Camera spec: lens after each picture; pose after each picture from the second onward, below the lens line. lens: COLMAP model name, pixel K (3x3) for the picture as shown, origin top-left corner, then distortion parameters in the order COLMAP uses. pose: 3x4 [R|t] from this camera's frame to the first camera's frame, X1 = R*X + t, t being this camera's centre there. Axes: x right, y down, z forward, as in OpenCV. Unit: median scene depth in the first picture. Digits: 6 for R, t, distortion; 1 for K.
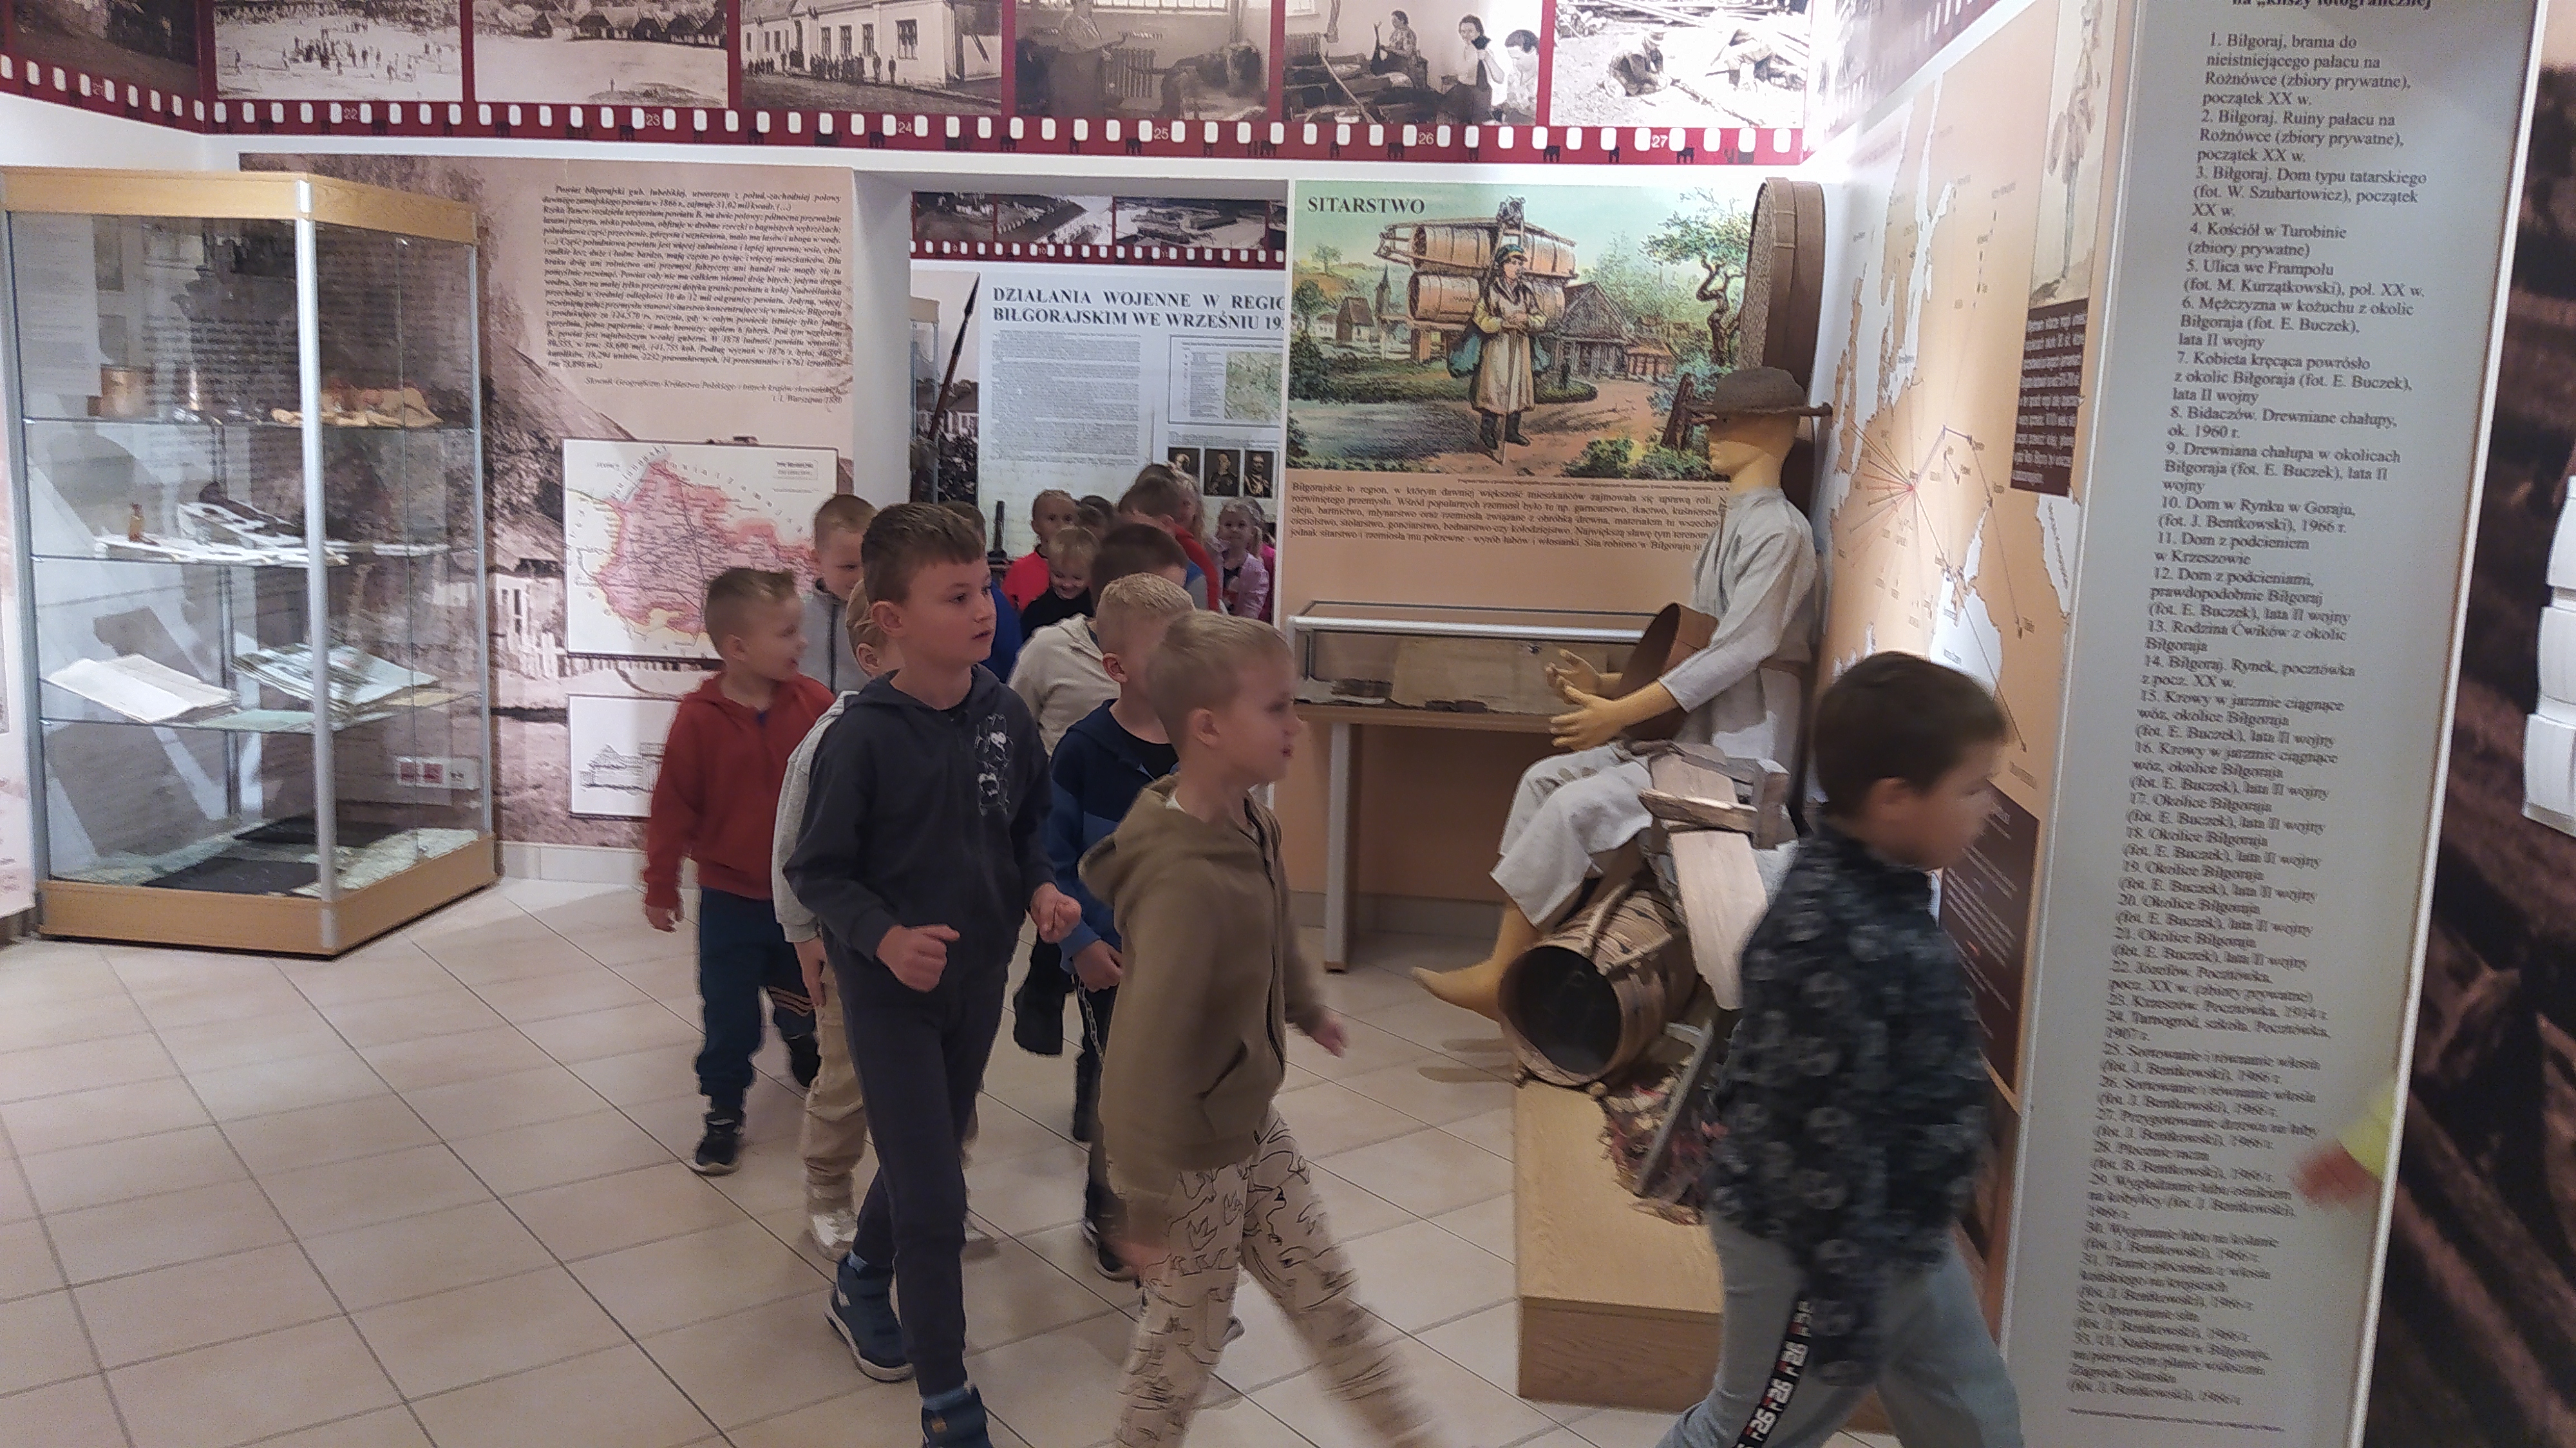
lens RADIAL K [[1996.6, 0, 1279.2], [0, 1996.6, 731.9], [0, 0, 1]] dist [0.102669, -0.172747]
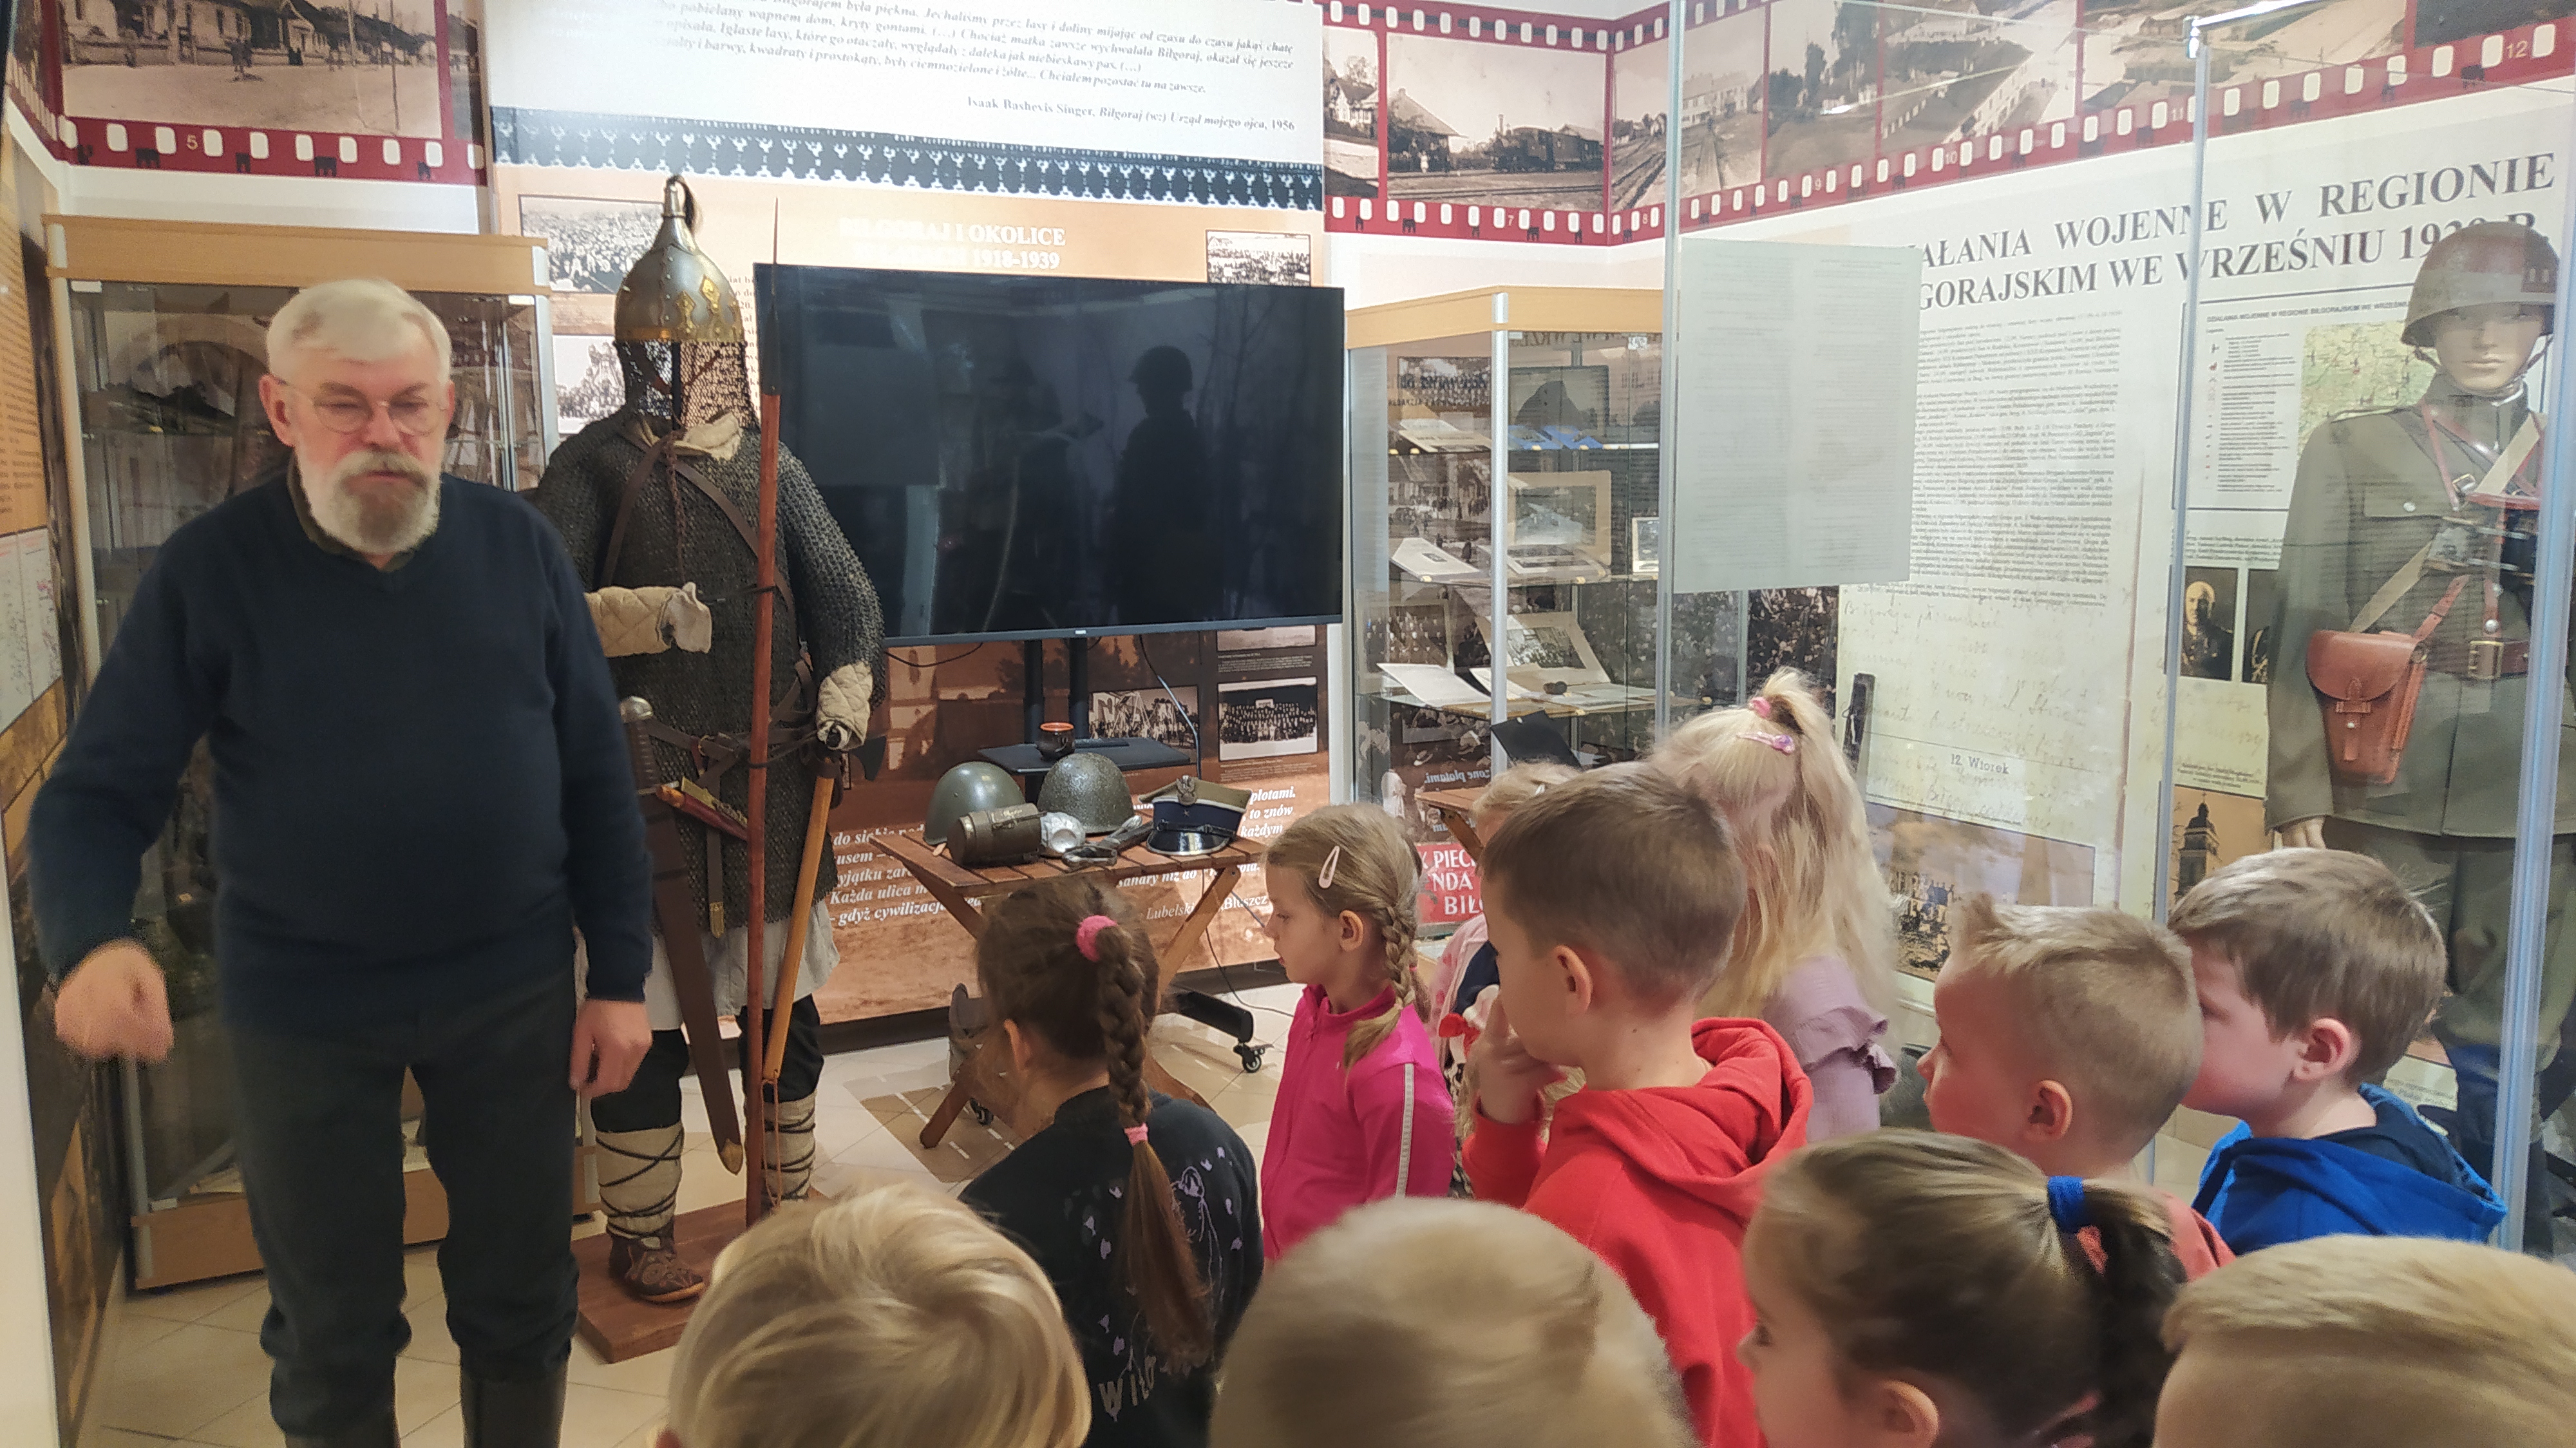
lens RADIAL K [[1993.5, 0, 1288.0], [0, 1993.5, 724.0], [0, 0, 1]] dist [0.089222, -0.130801]
pose [[0.554233, 0.064075, -0.829892, 0.200048], [-0.098172, 0.995106, 0.011268, -0.096374], [0.826552, 0.075227, 0.557811, 0.615084]]
